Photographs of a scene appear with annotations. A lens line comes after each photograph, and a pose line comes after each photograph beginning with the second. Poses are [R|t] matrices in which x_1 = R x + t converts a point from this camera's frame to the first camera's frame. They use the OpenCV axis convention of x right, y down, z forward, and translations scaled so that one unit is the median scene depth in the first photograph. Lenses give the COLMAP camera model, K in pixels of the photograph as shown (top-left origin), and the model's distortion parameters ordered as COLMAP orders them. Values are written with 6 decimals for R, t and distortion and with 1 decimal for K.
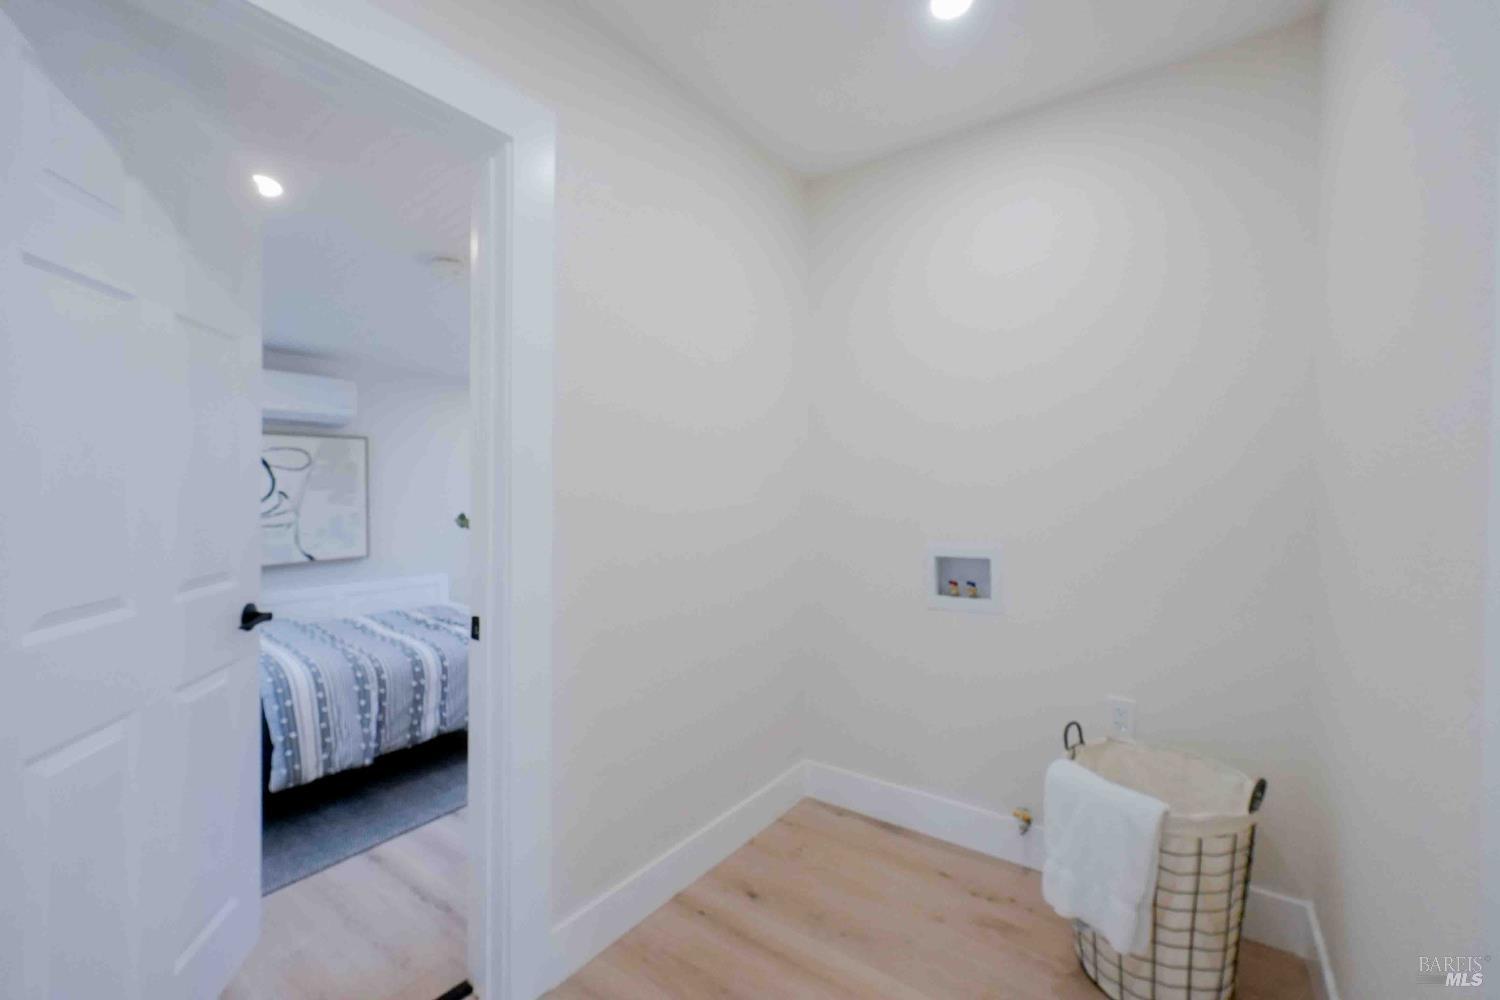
lens RADIAL K [[631.4, 0, 750.3], [0, 631.4, 496.3], [0, 0, 1]] dist [-0.018616, 0.005964]
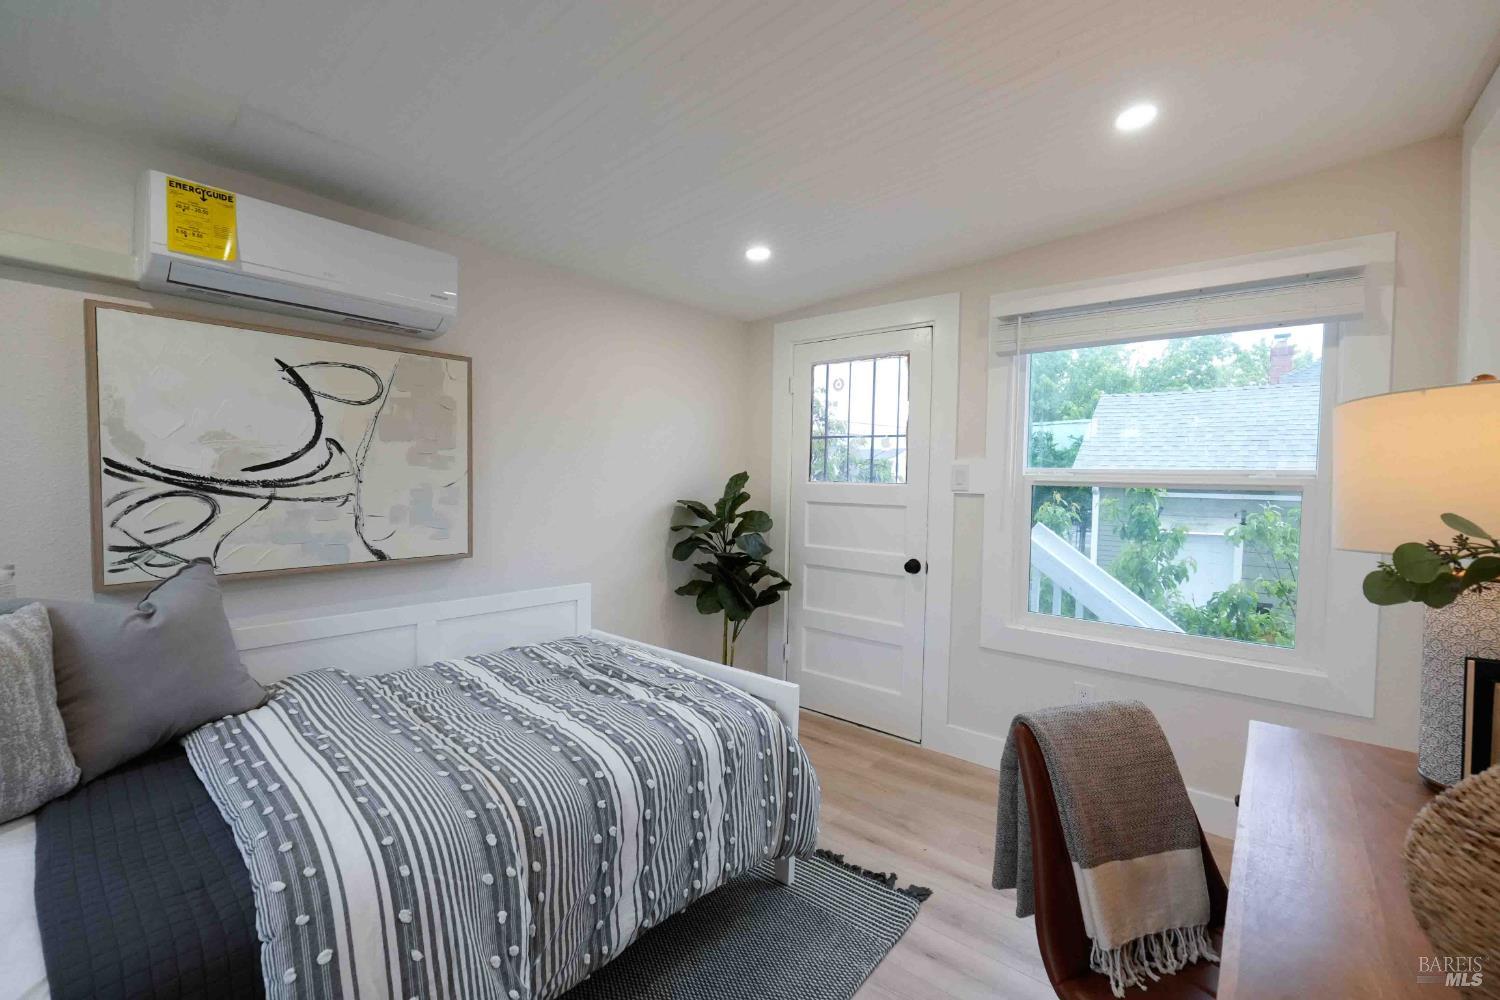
lens RADIAL K [[624.5, 0, 751.5], [0, 624.5, 497.5], [0, 0, 1]] dist [-0.019889, 0.006510]
pose [[0.997433, 0.010030, -0.070896, -0.373133], [-0.009654, 0.999938, 0.005637, 0.043810], [0.070948, -0.004938, 0.997468, 0.528340]]
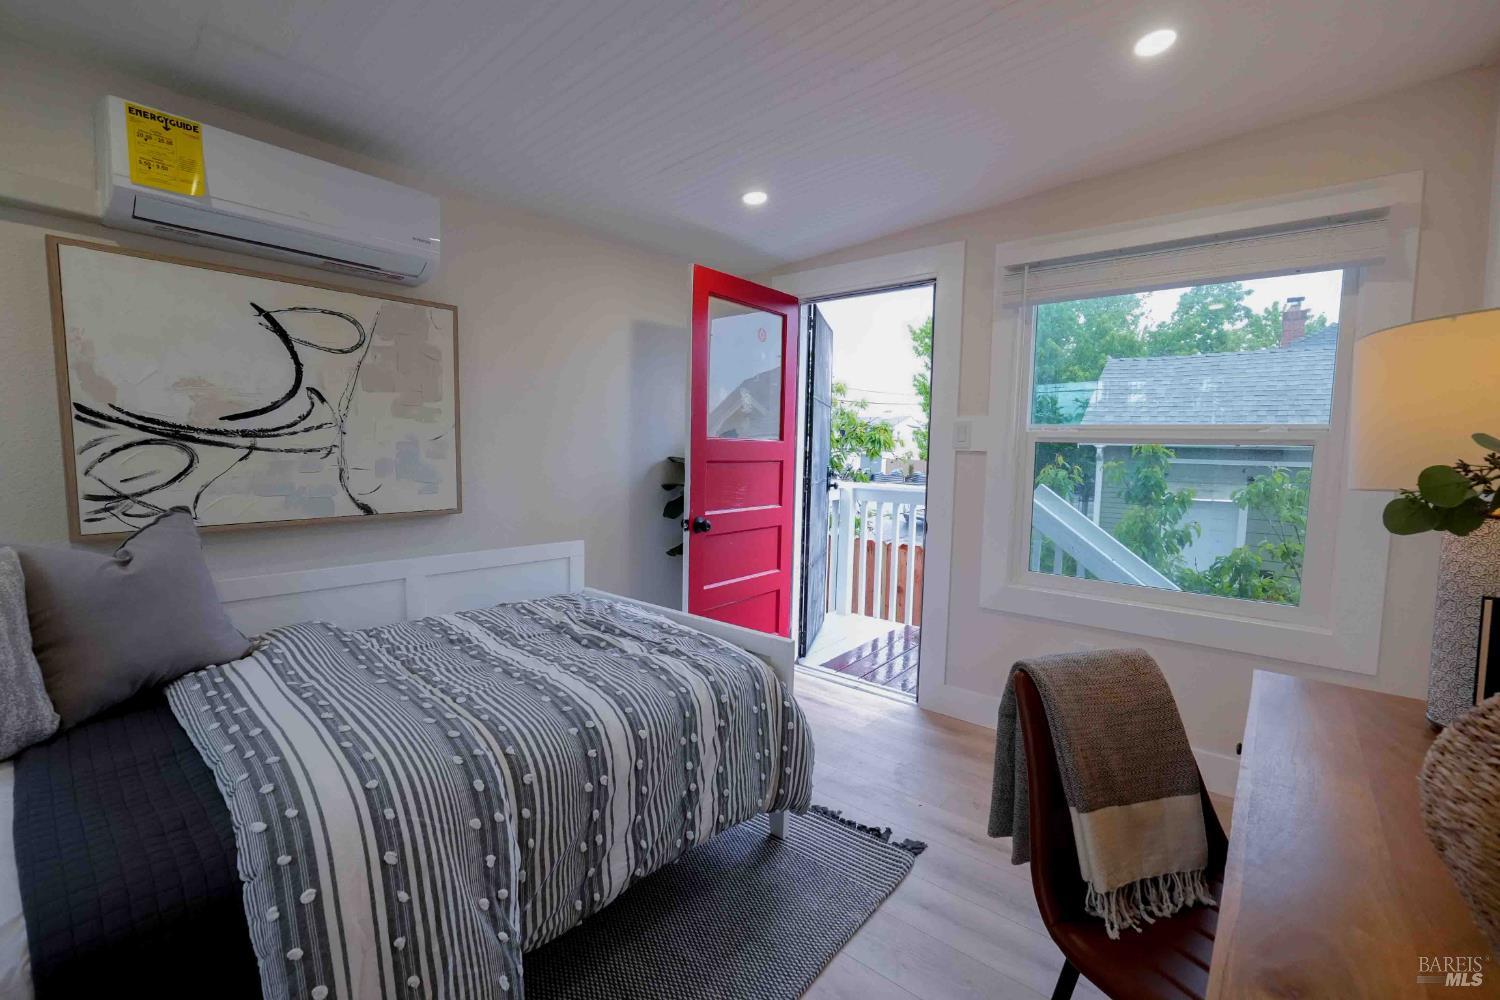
lens RADIAL K [[631.4, 0, 750.3], [0, 631.4, 496.3], [0, 0, 1]] dist [-0.018616, 0.005964]
pose [[0.997391, 0.014891, -0.070632, -0.369796], [-0.011257, 0.998606, 0.051571, 0.061607], [0.071301, -0.050641, 0.996168, 0.538417]]
